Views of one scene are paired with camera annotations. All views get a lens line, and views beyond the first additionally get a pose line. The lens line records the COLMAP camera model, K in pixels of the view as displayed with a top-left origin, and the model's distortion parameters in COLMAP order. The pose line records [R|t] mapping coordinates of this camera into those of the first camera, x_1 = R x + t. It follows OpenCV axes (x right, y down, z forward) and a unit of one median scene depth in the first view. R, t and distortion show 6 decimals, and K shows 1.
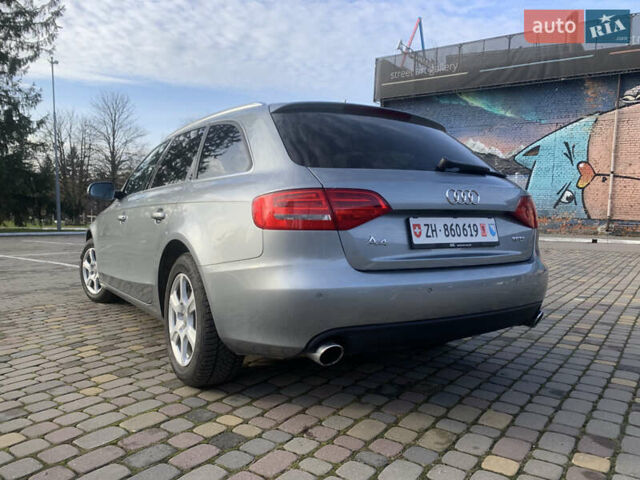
lens RADIAL K [[497.1, 0, 318.5], [0, 497.1, 239.5], [0, 0, 1]] dist [0.006515, -0.003867]
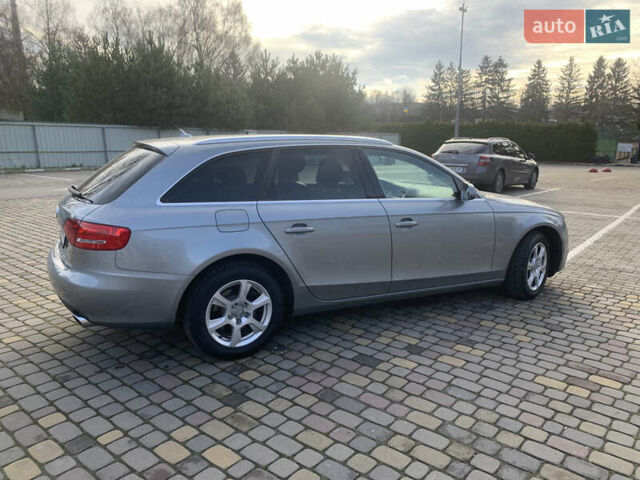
lens RADIAL K [[497.1, 0, 318.5], [0, 497.1, 239.5], [0, 0, 1]] dist [0.006515, -0.003867]
pose [[-0.065302, 0.190494, -0.979514, 1.741314], [-0.057596, 0.979253, 0.194283, -0.343622], [0.996202, 0.069104, -0.052976, 1.826339]]
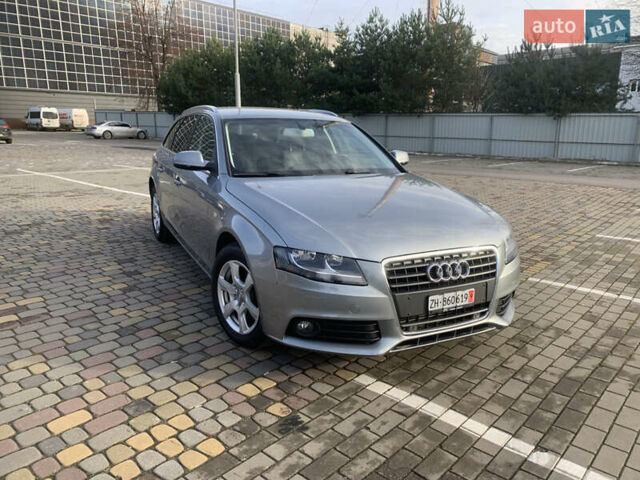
lens RADIAL K [[481.4, 0, 317.3], [0, 481.4, 242.0], [0, 0, 1]] dist [0.071576, -0.113112]
pose [[-0.994135, -0.054772, 0.093254, -0.674708], [-0.027643, 0.962318, 0.270516, -0.383709], [-0.104556, 0.266352, -0.958188, 3.832313]]
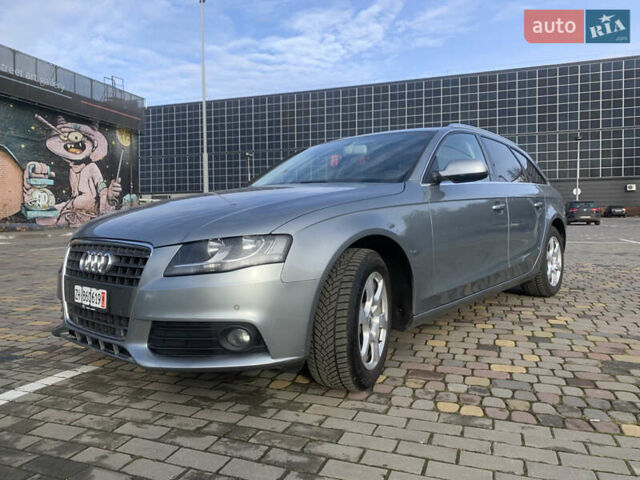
lens RADIAL K [[482.1, 0, 320.0], [0, 482.1, 240.0], [0, 0, 1]] dist [0.006607, 0.001959]
pose [[-0.286054, -0.062815, 0.956152, -1.926356], [0.043871, 0.995944, 0.078554, -0.117807], [-0.957209, 0.064418, -0.282138, 2.564959]]
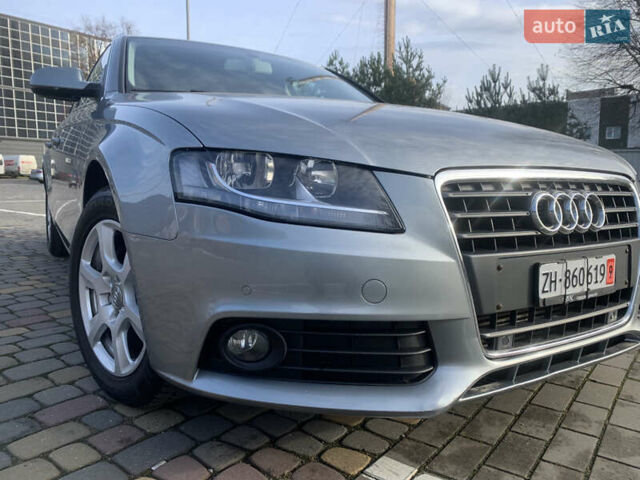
lens RADIAL K [[478.3, 0, 315.5], [0, 478.3, 243.4], [0, 0, 1]] dist [0.014630, -0.011137]
pose [[-0.999207, -0.032515, 0.022987, -0.623478], [-0.028340, 0.986206, 0.163079, -0.060592], [-0.027972, 0.162298, -0.986345, 3.241120]]
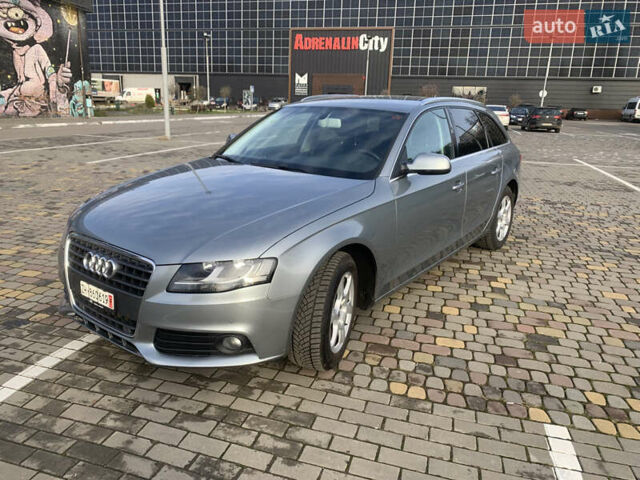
lens RADIAL K [[480.4, 0, 307.6], [0, 480.4, 241.8], [0, 0, 1]] dist [0.011683, -0.006229]
pose [[-0.333831, -0.285012, 0.898512, -1.992495], [0.003659, 0.952796, 0.303591, -0.392864], [-0.942626, 0.104636, -0.317030, 2.621558]]
